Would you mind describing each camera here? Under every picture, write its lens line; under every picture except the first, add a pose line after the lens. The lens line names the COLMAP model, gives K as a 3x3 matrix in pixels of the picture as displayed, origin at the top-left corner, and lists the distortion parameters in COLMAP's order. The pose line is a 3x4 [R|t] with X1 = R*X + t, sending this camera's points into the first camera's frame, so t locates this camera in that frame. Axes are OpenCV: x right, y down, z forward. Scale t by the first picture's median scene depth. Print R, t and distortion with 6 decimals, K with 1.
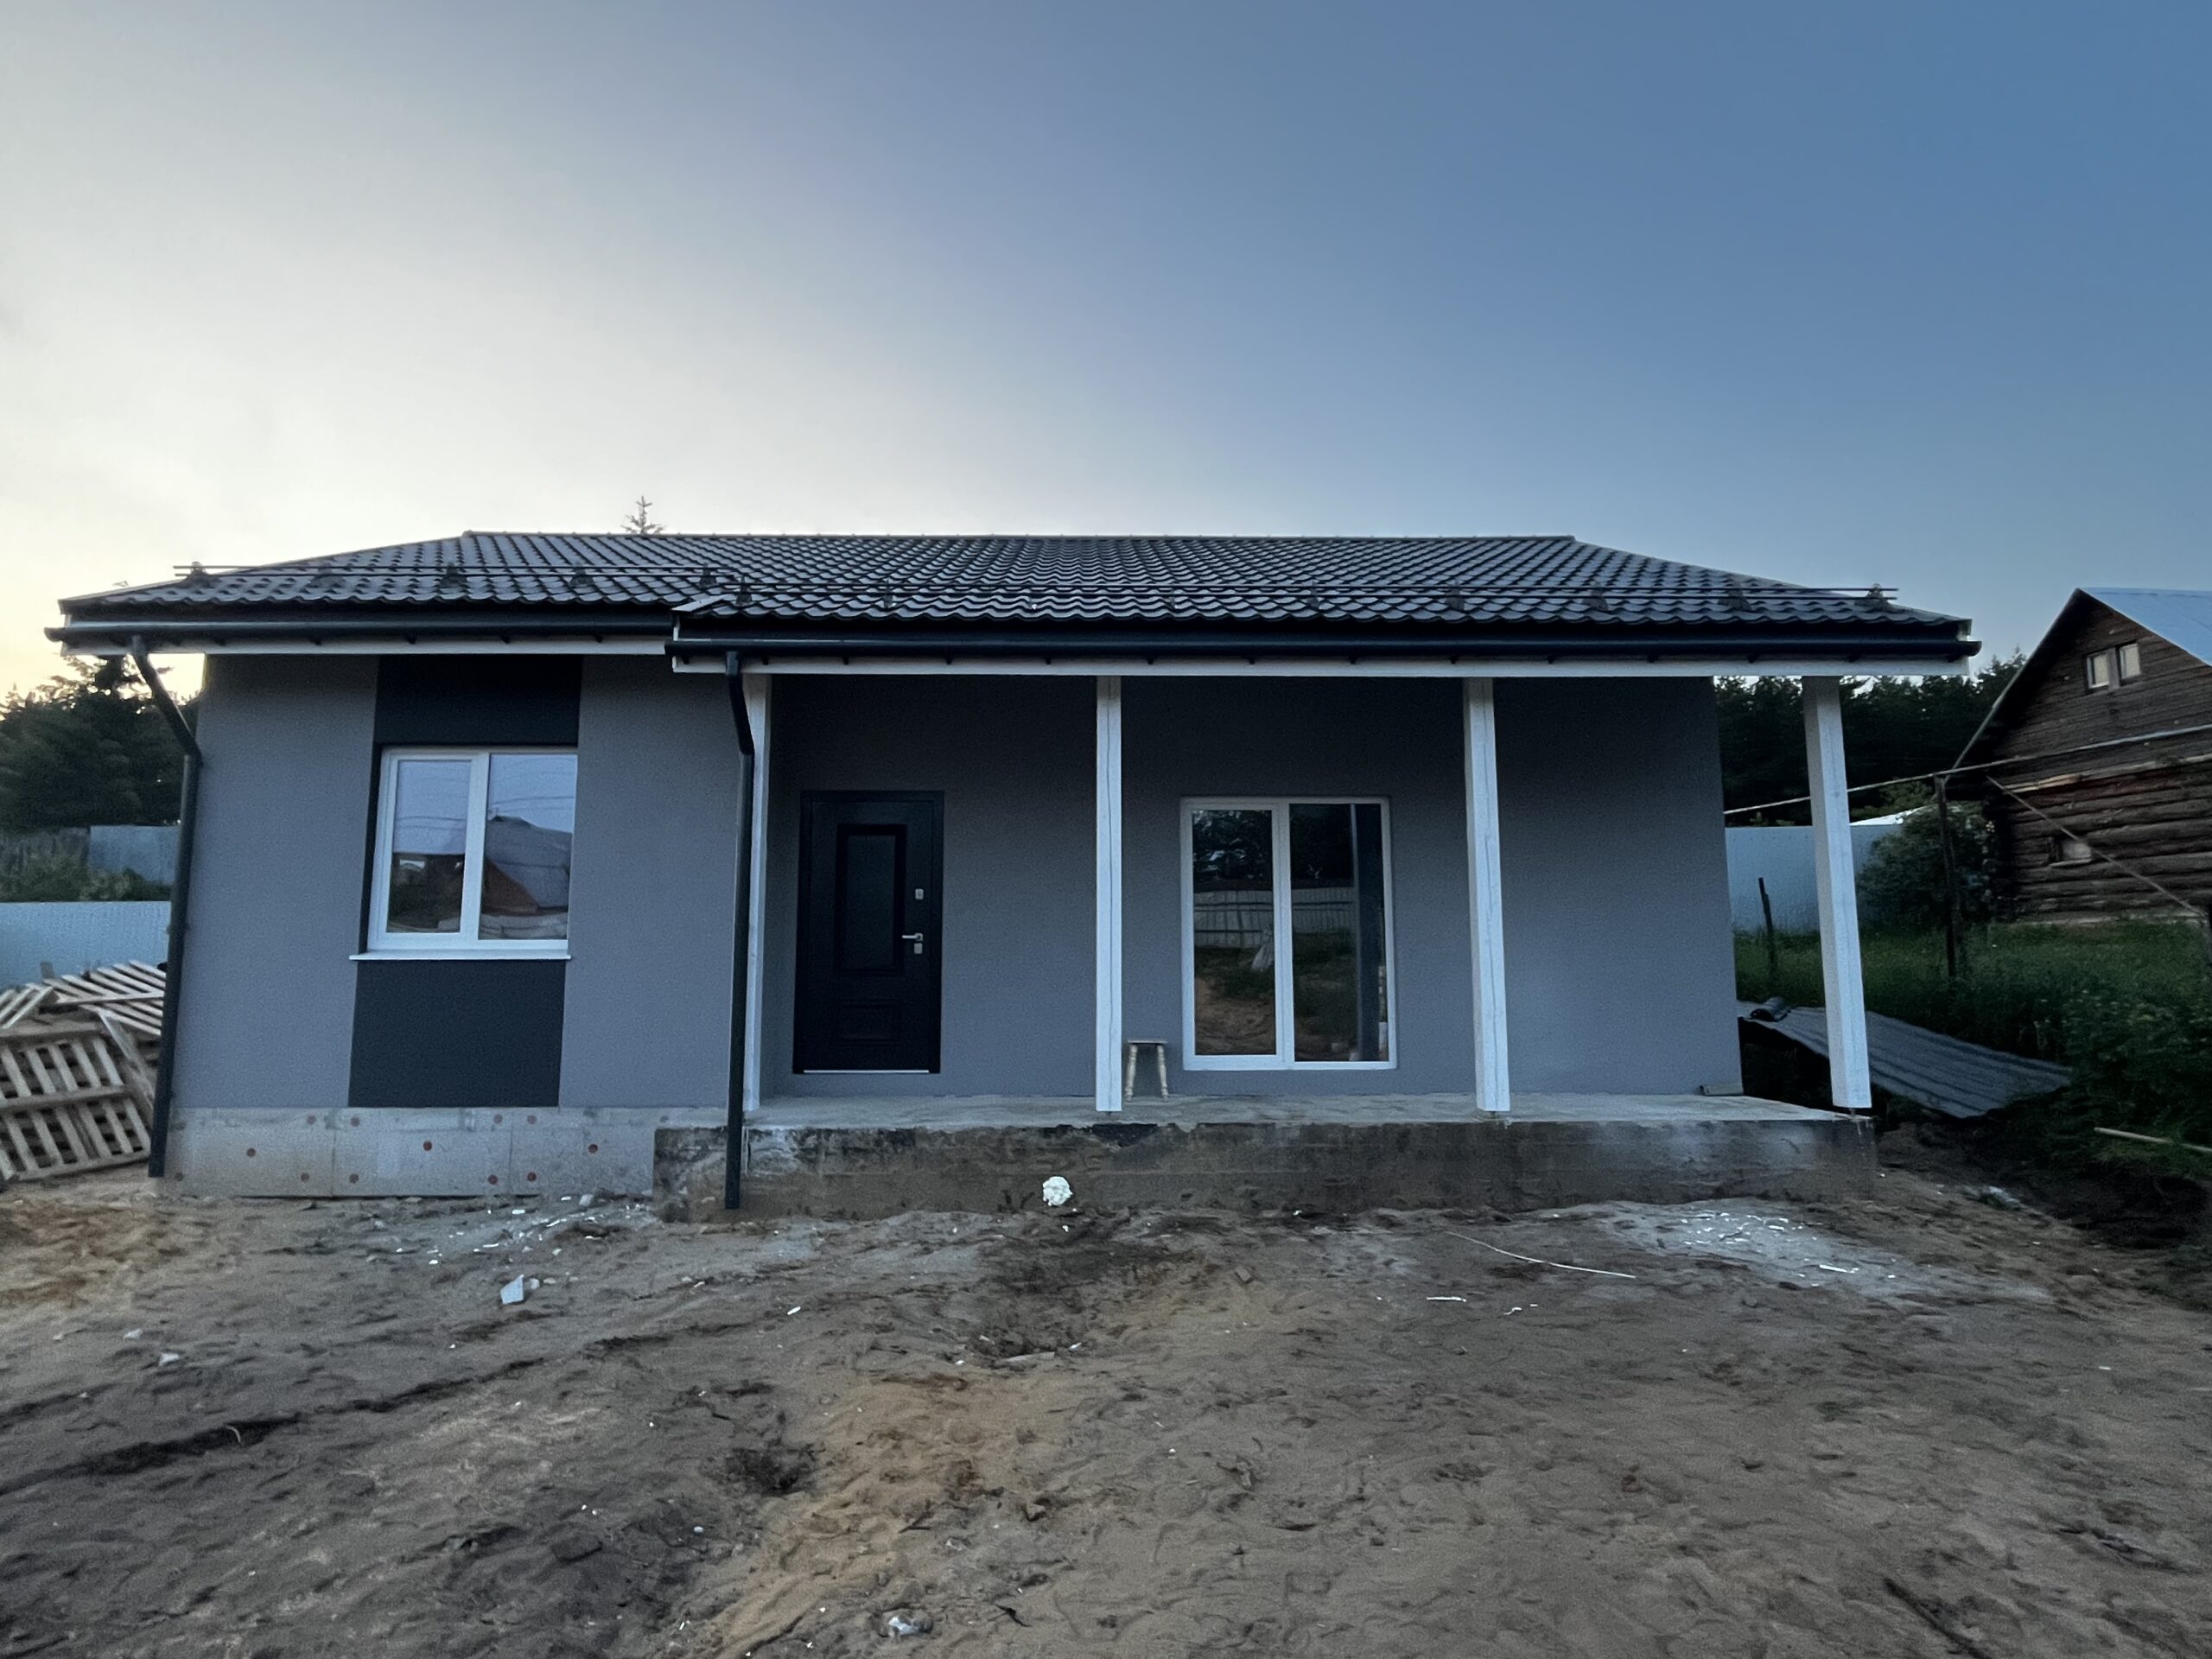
lens RADIAL K [[1113.1, 0, 1110.2], [0, 1113.1, 837.9], [0, 0, 1]] dist [-0.004557, -0.000426]
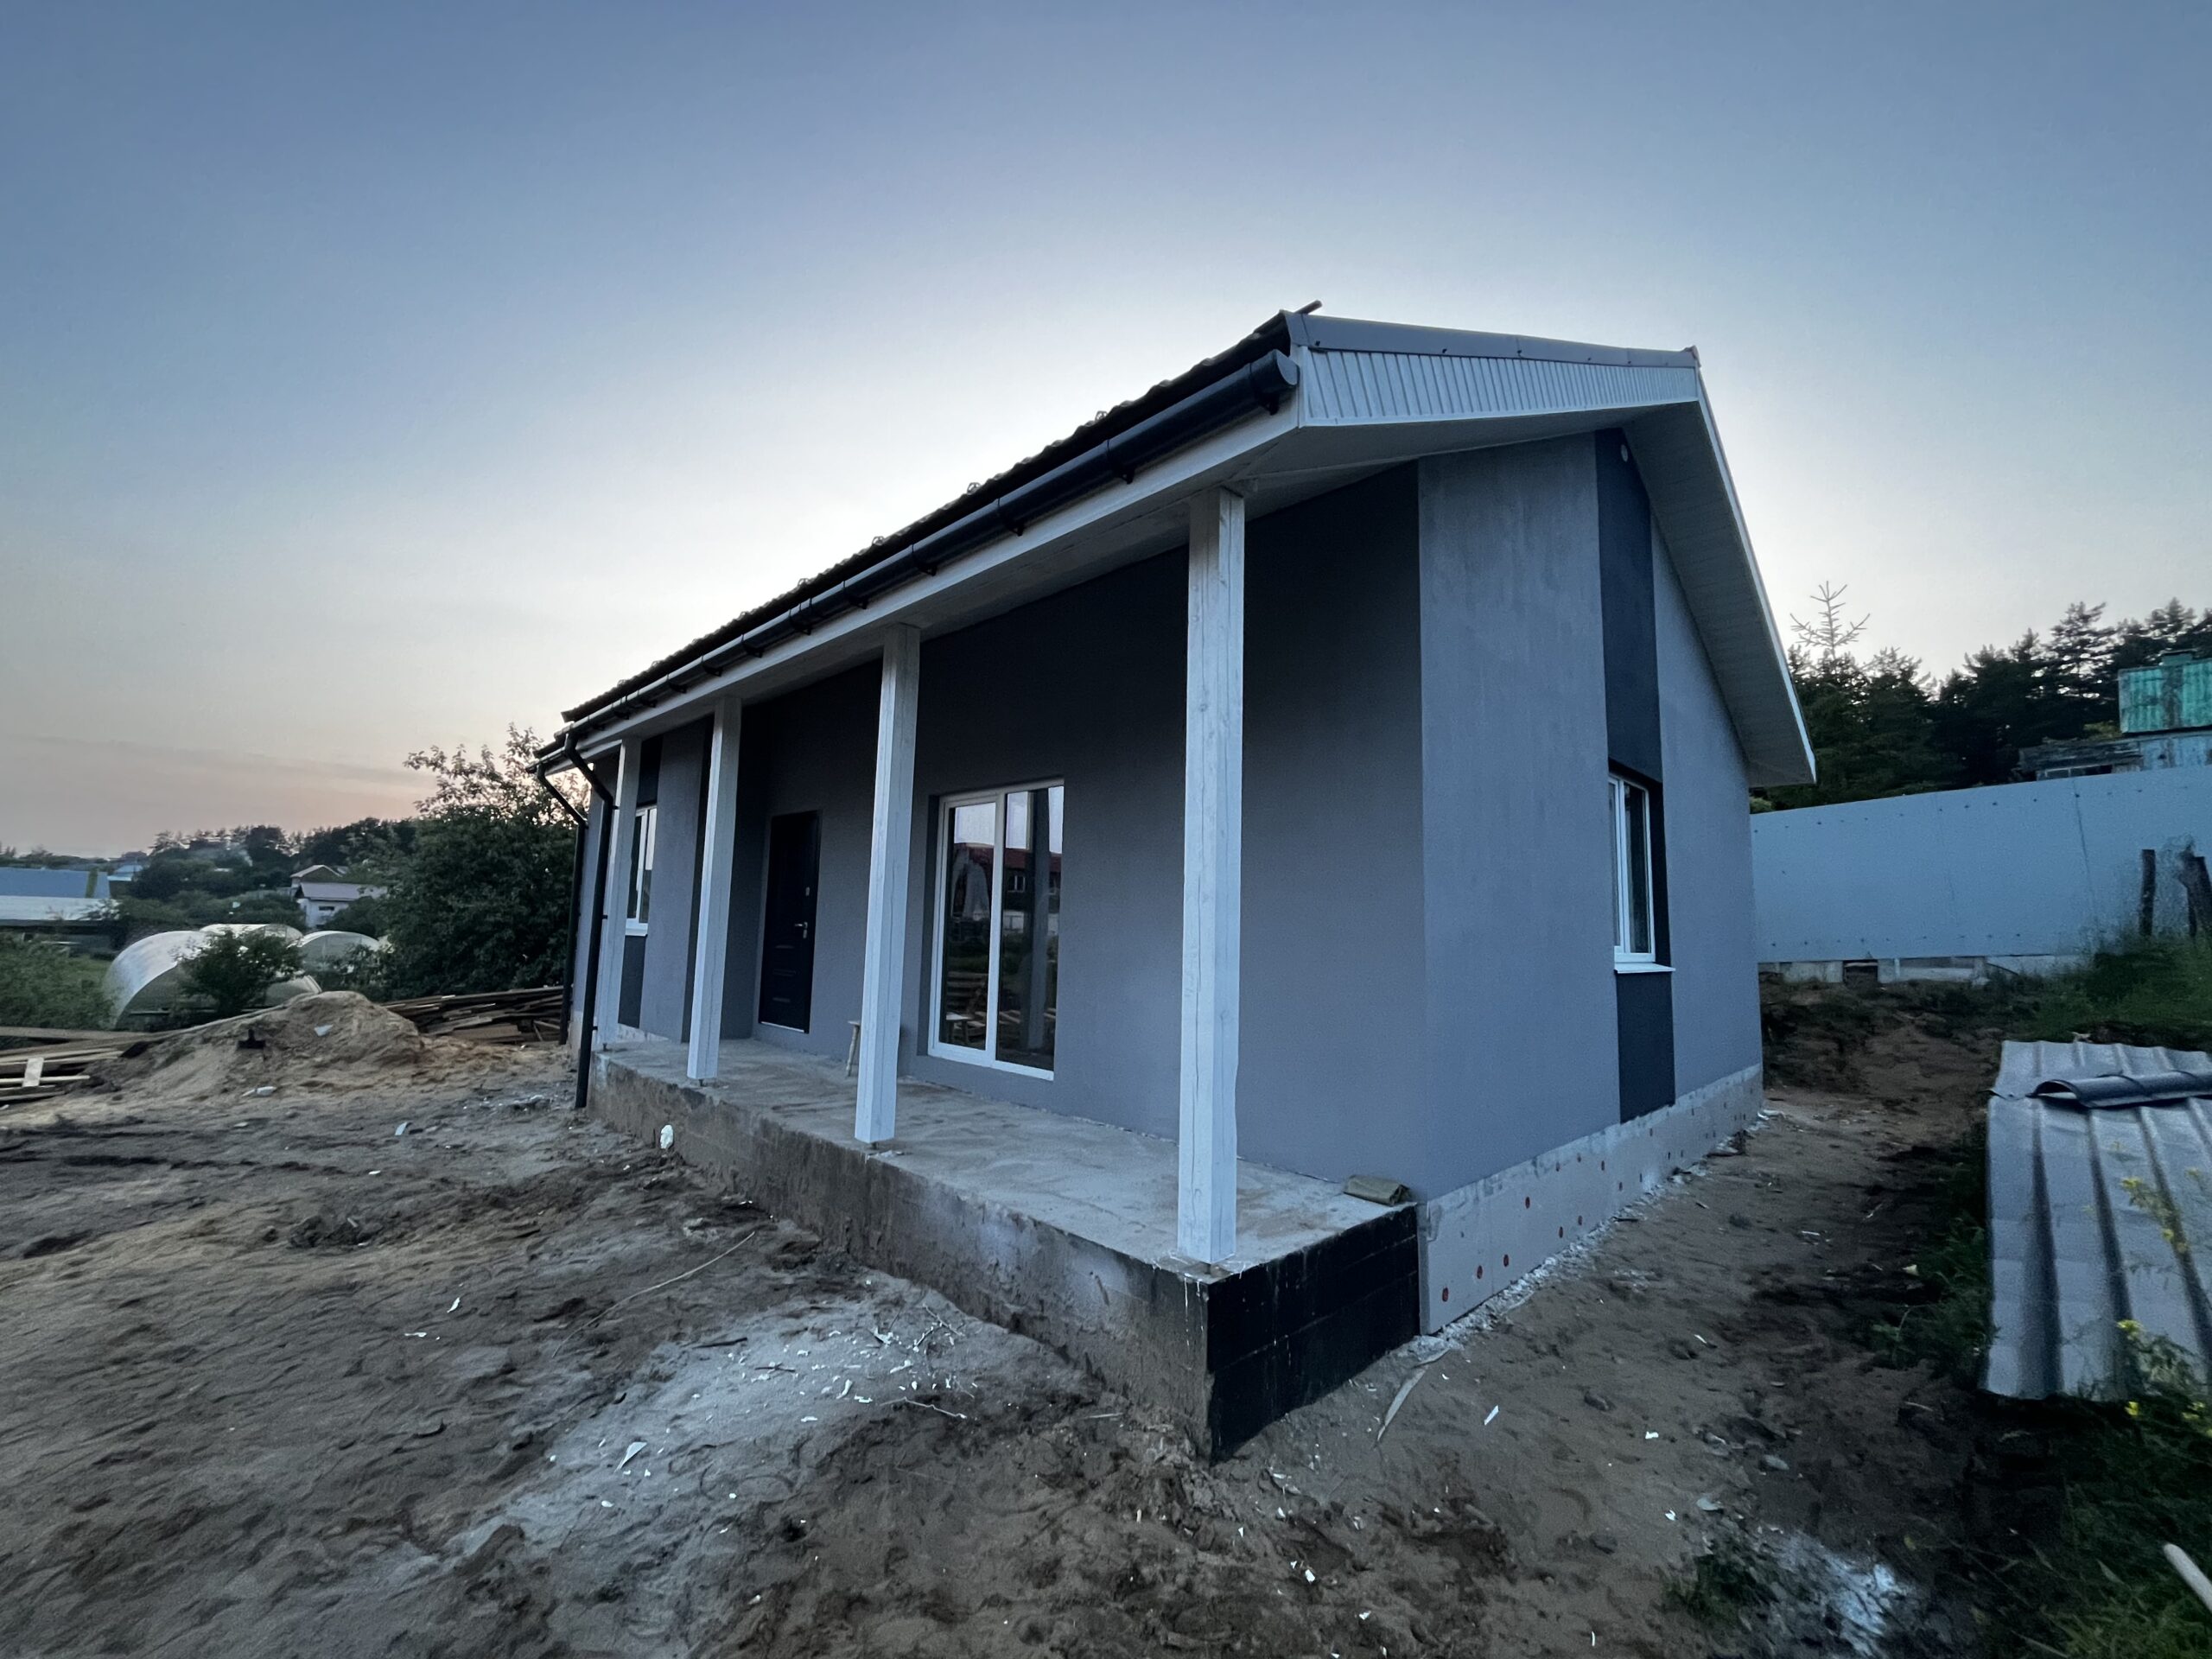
lens RADIAL K [[884.0, 0, 1101.2], [0, 884.0, 836.4], [0, 0, 1]] dist [-0.003200, -0.000522]
pose [[0.693731, -0.060312, -0.717705, 0.987287], [0.061526, 0.997808, -0.024380, 0.039020], [0.717602, -0.027244, 0.695921, 0.668957]]
